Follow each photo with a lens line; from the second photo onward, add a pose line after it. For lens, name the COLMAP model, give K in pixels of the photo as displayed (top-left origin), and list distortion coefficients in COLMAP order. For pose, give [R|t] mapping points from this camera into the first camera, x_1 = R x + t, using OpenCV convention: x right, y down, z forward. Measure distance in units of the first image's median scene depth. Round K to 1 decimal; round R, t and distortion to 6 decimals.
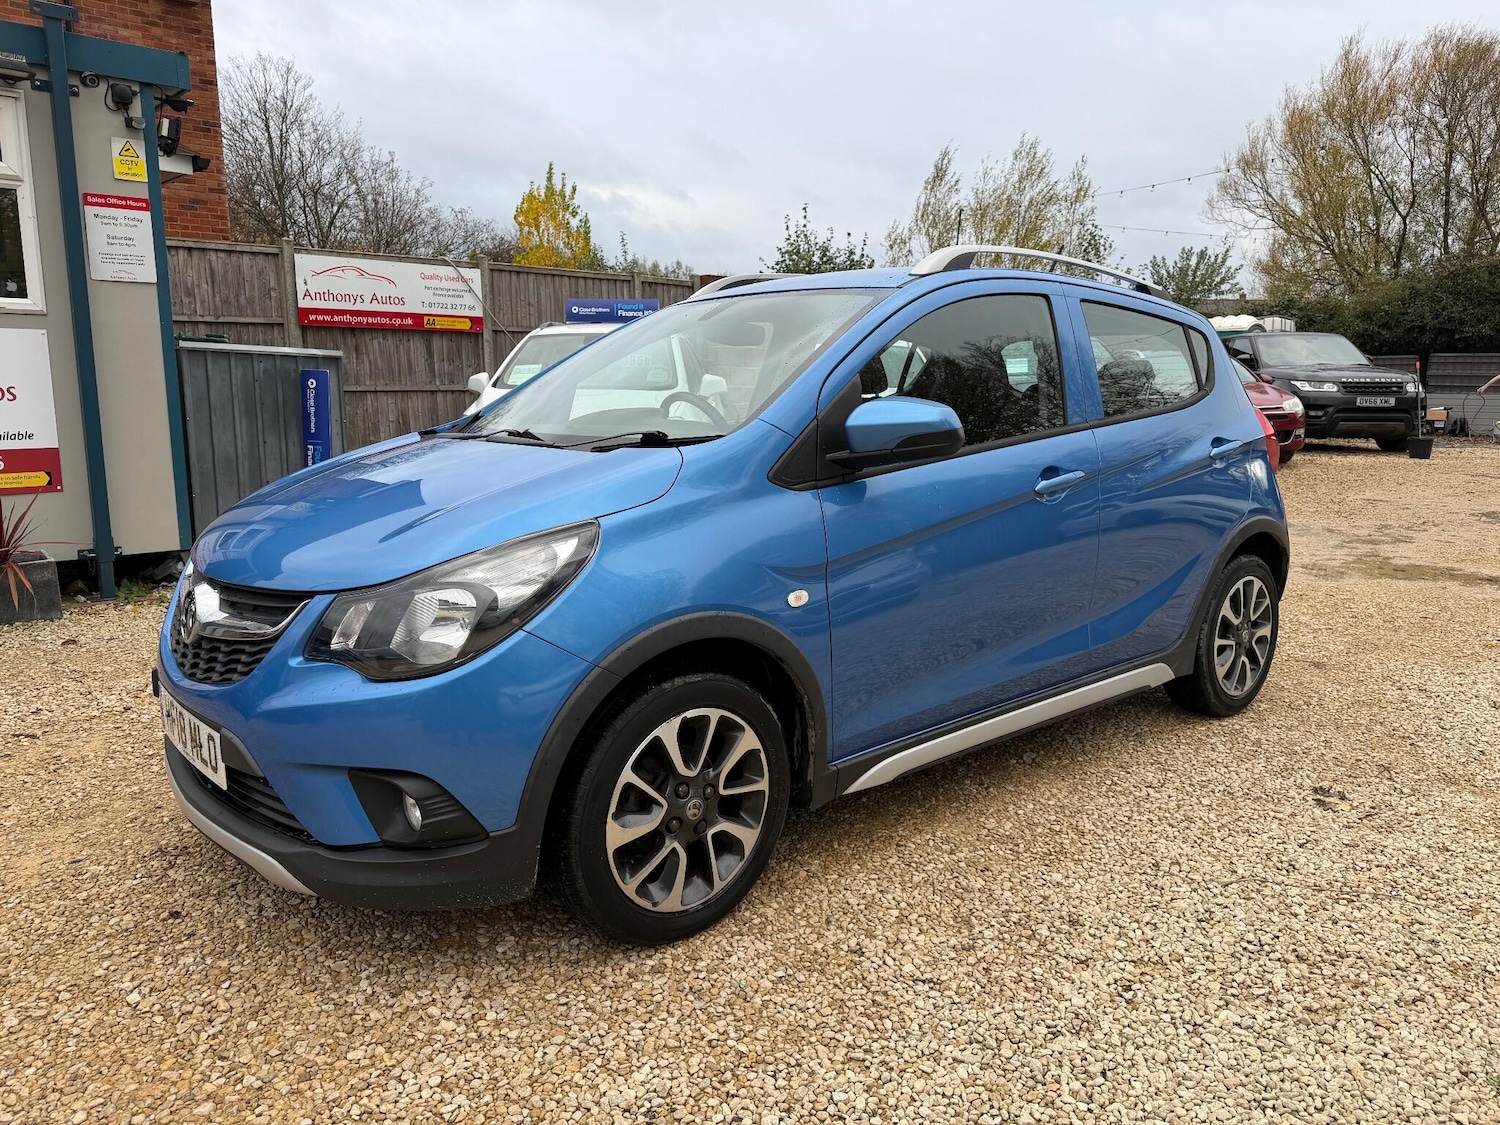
lens RADIAL K [[1063.4, 0, 736.6], [0, 1063.4, 559.6], [0, 0, 1]] dist [0.016284, -0.024024]
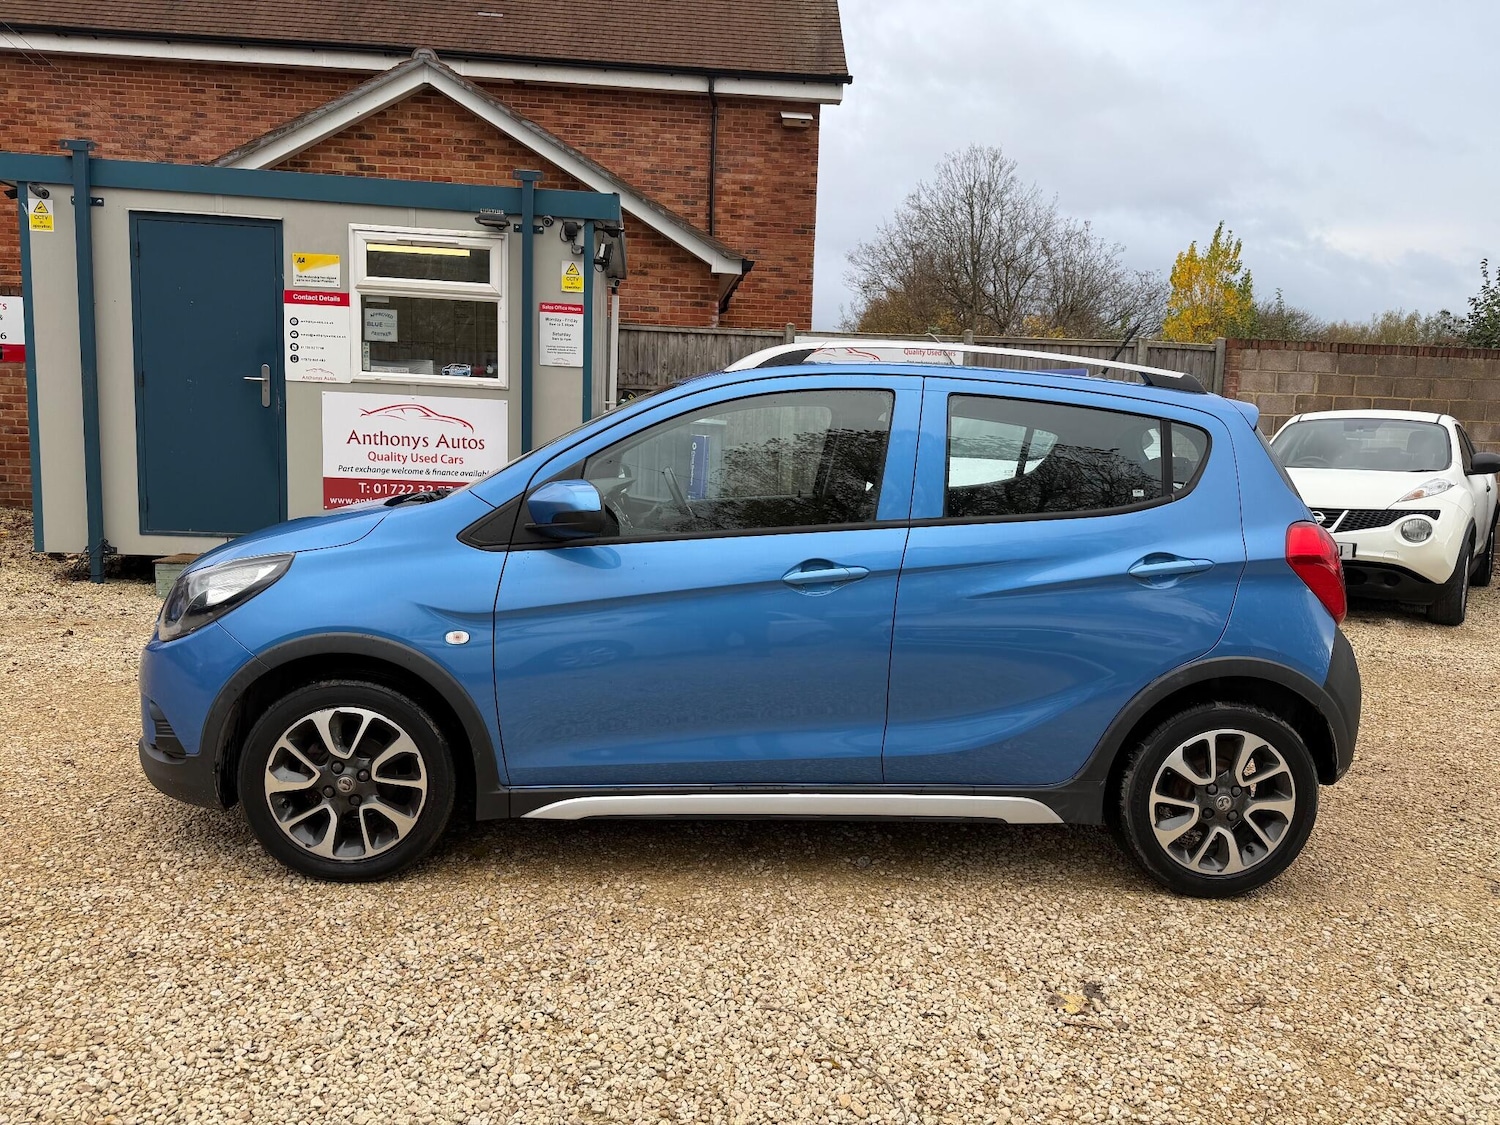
lens RADIAL K [[1063.4, 0, 750.7], [0, 1063.4, 564.2], [0, 0, 1]] dist [0.016284, -0.024024]
pose [[0.790347, 0.101474, -0.604197, 0.482195], [-0.132076, 0.991220, -0.006294, -0.038826], [0.598253, 0.084774, 0.796810, 0.100250]]
